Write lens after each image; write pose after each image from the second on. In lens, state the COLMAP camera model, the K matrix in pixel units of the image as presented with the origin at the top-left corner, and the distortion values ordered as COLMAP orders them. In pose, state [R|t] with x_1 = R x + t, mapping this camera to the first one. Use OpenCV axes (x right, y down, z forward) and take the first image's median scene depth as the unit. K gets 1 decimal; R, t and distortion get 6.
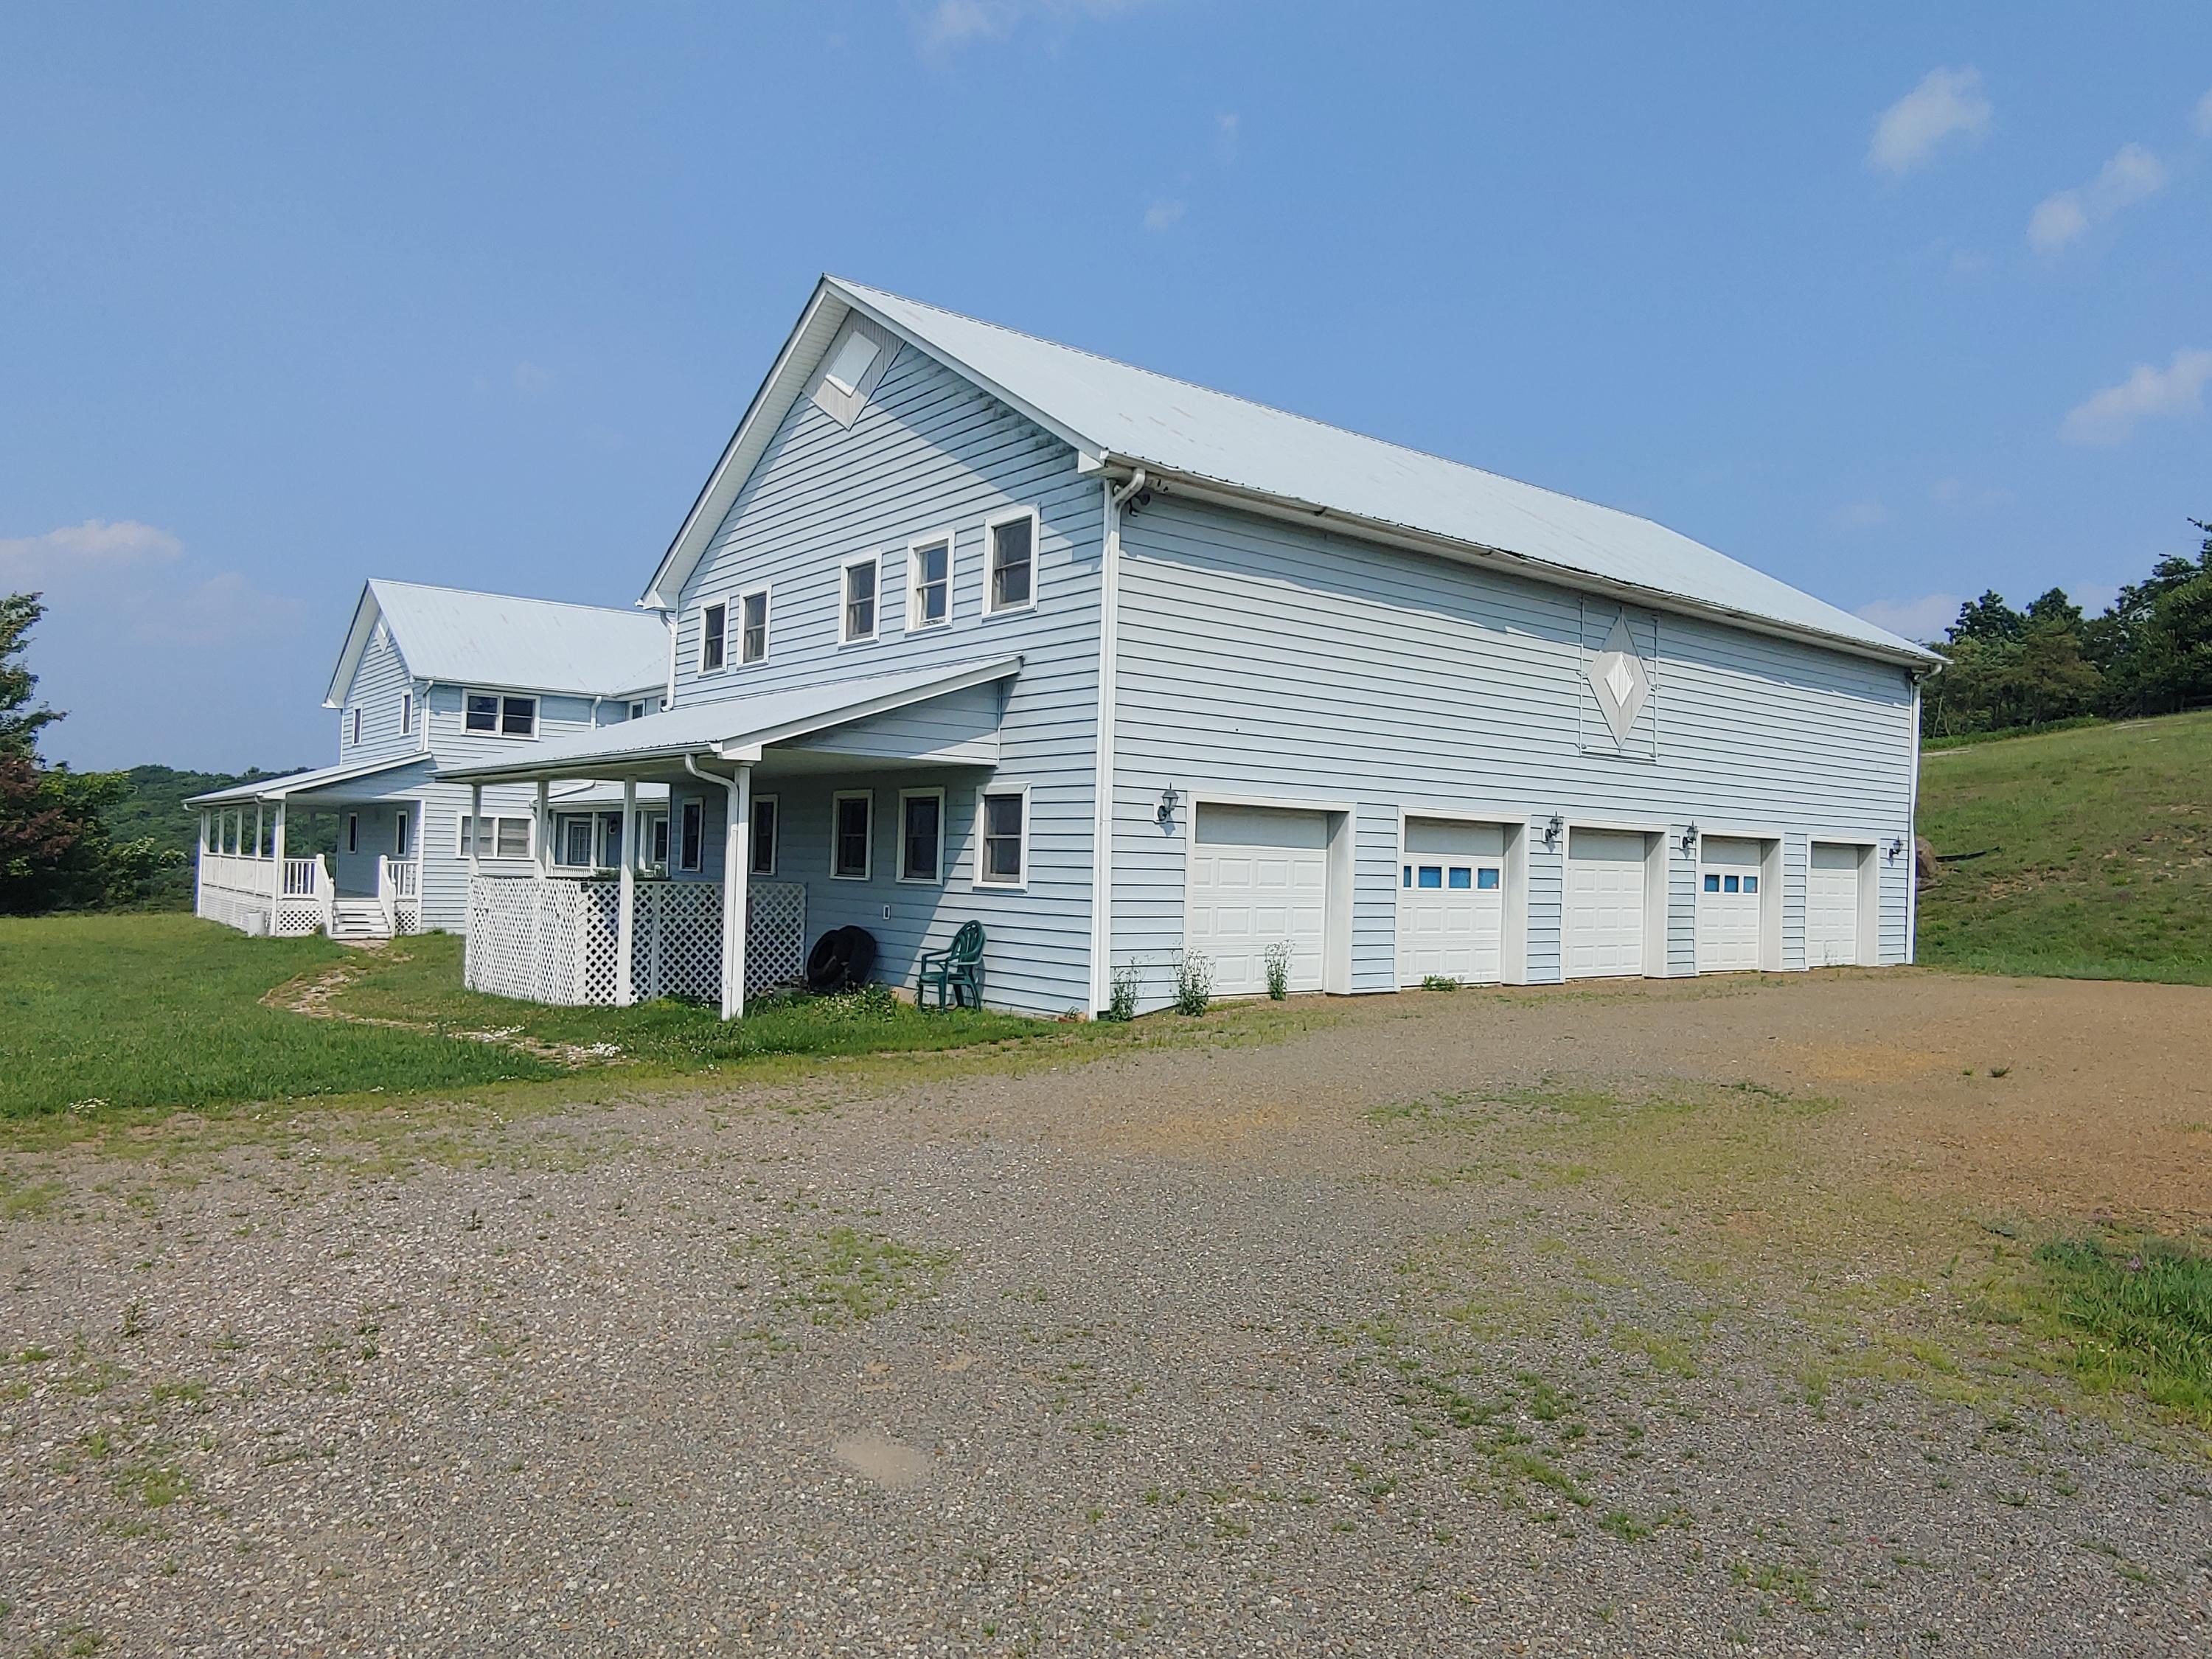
lens RADIAL K [[1504.9, 0, 1106.0], [0, 1504.9, 829.5], [0, 0, 1]] dist [-0.027618, -0.000247]
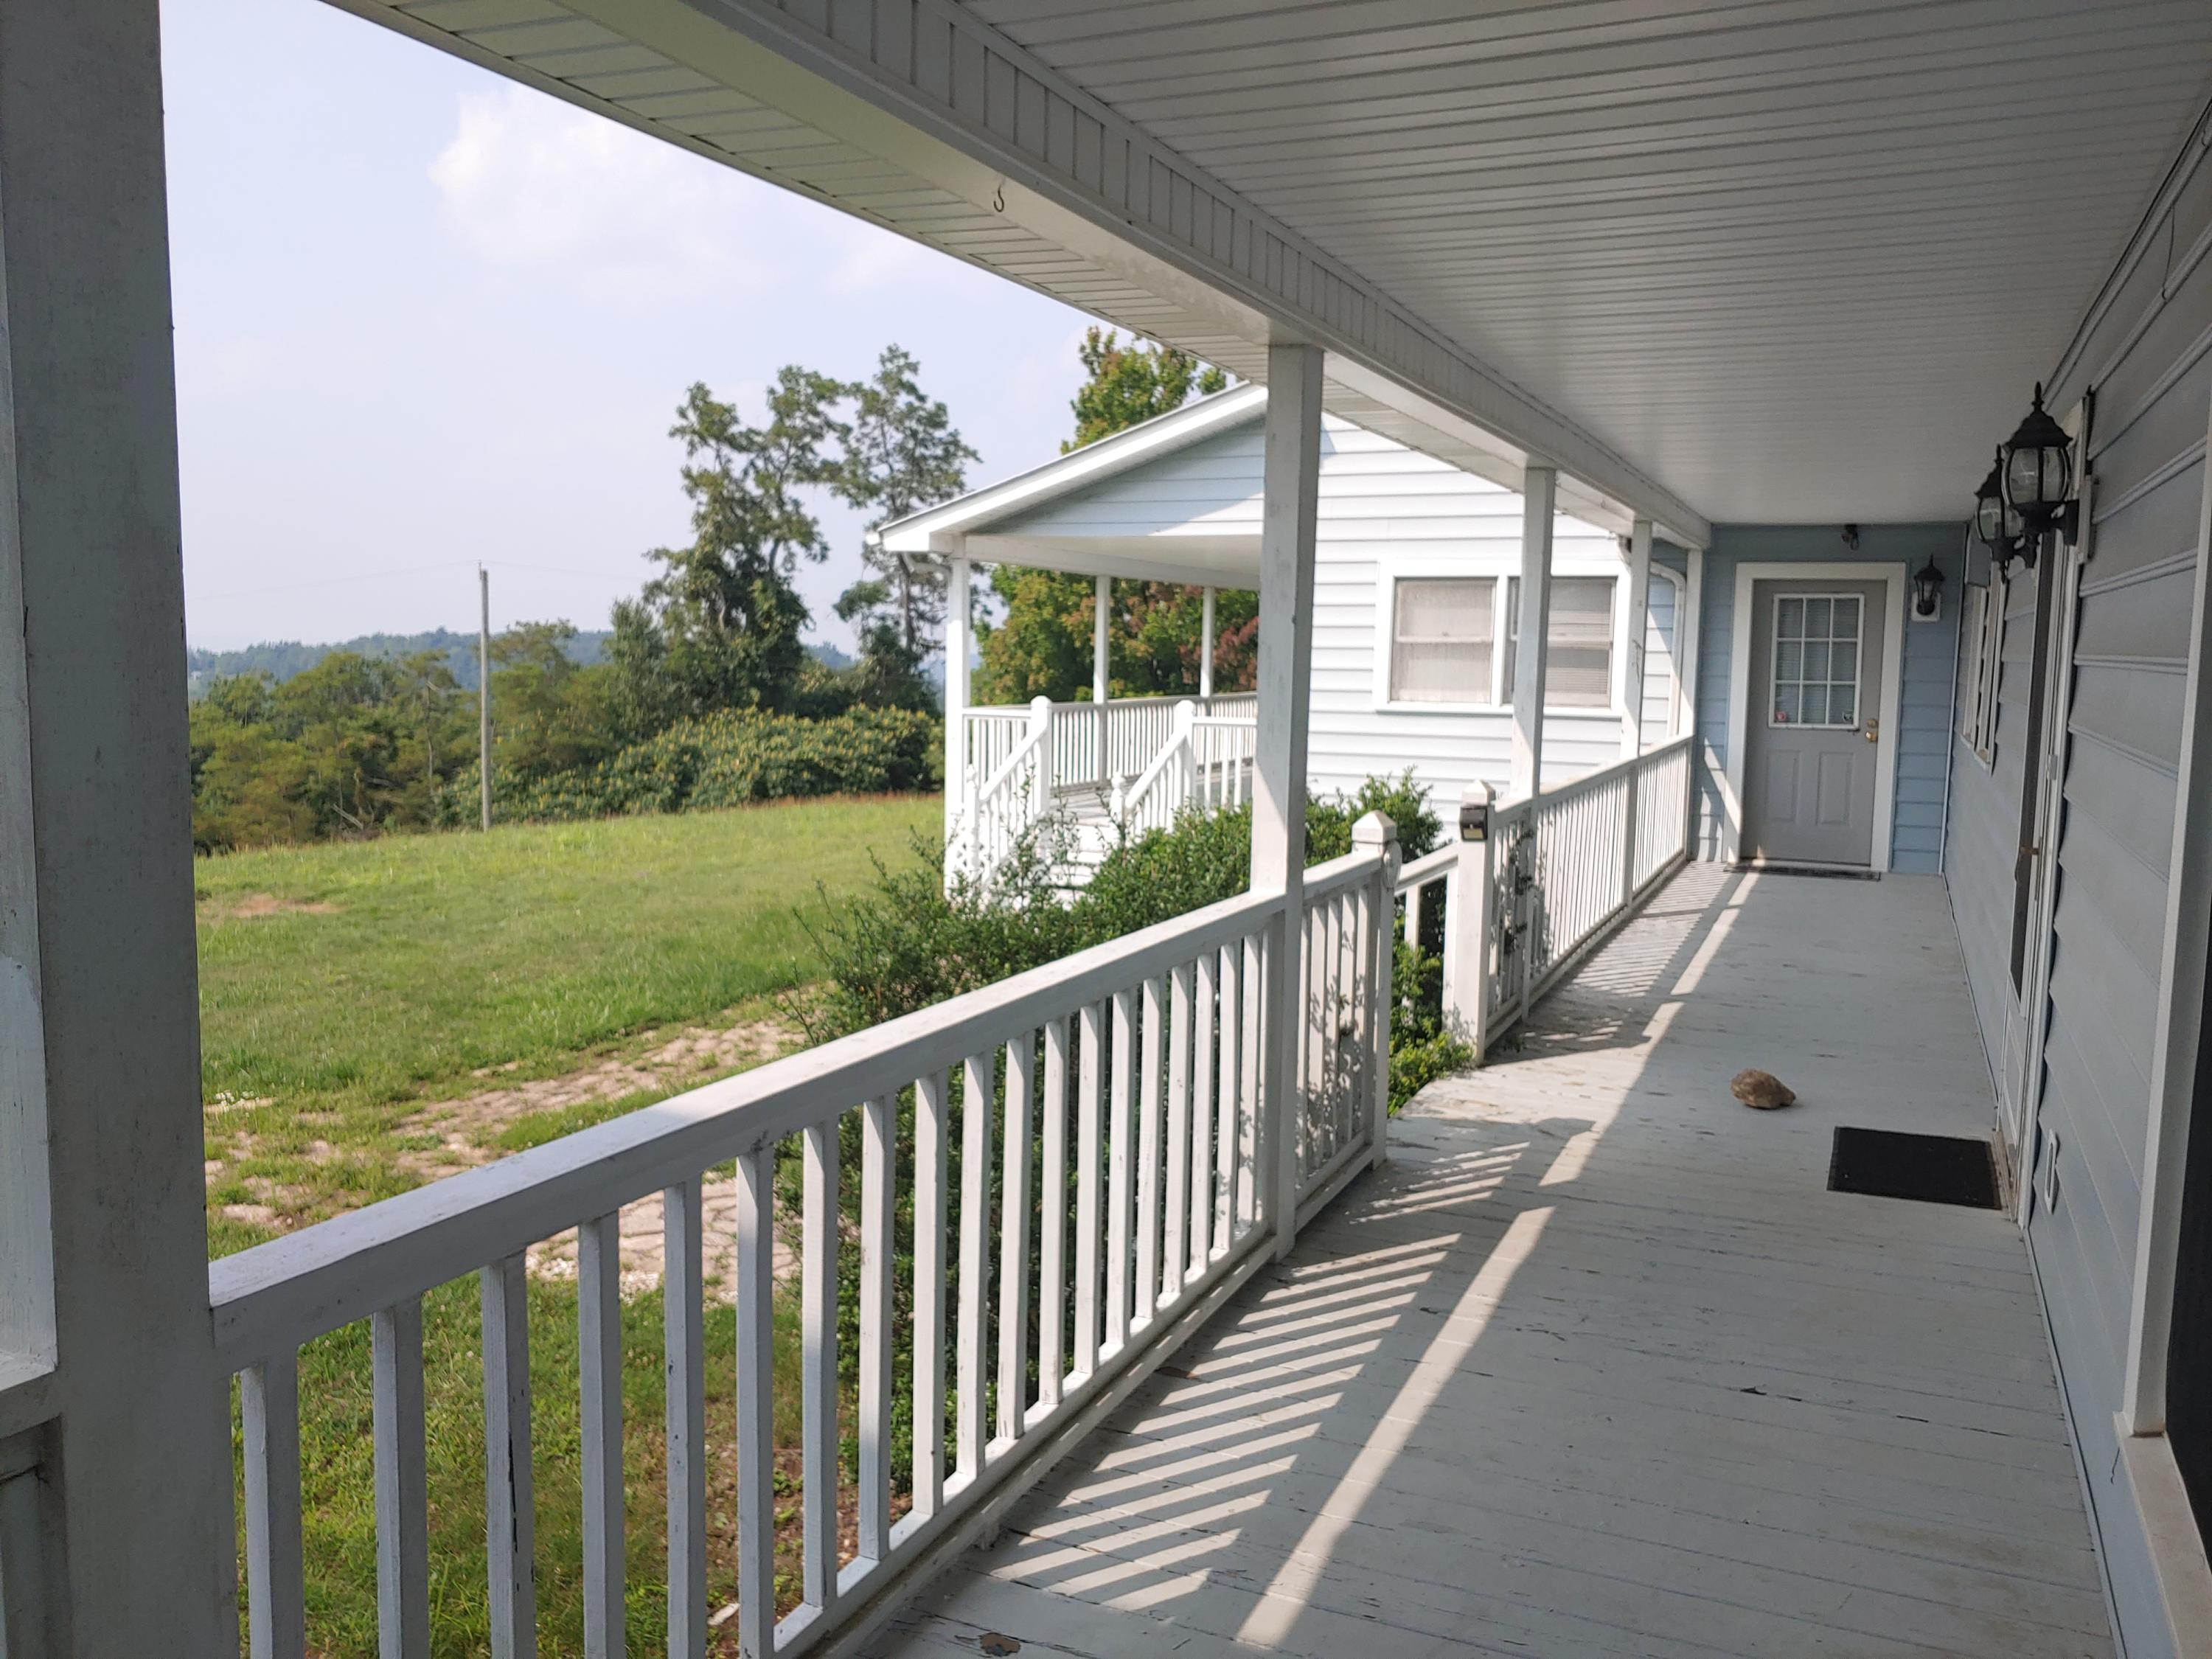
lens RADIAL K [[1699.5, 0, 1099.6], [0, 1699.5, 821.4], [0, 0, 1]] dist [-0.020603, 0.007284]
pose [[0.439238, 0.070668, -0.895587, -0.133048], [0.013591, 0.996264, 0.085278, 0.011032], [0.898268, -0.049629, 0.436637, 0.774232]]
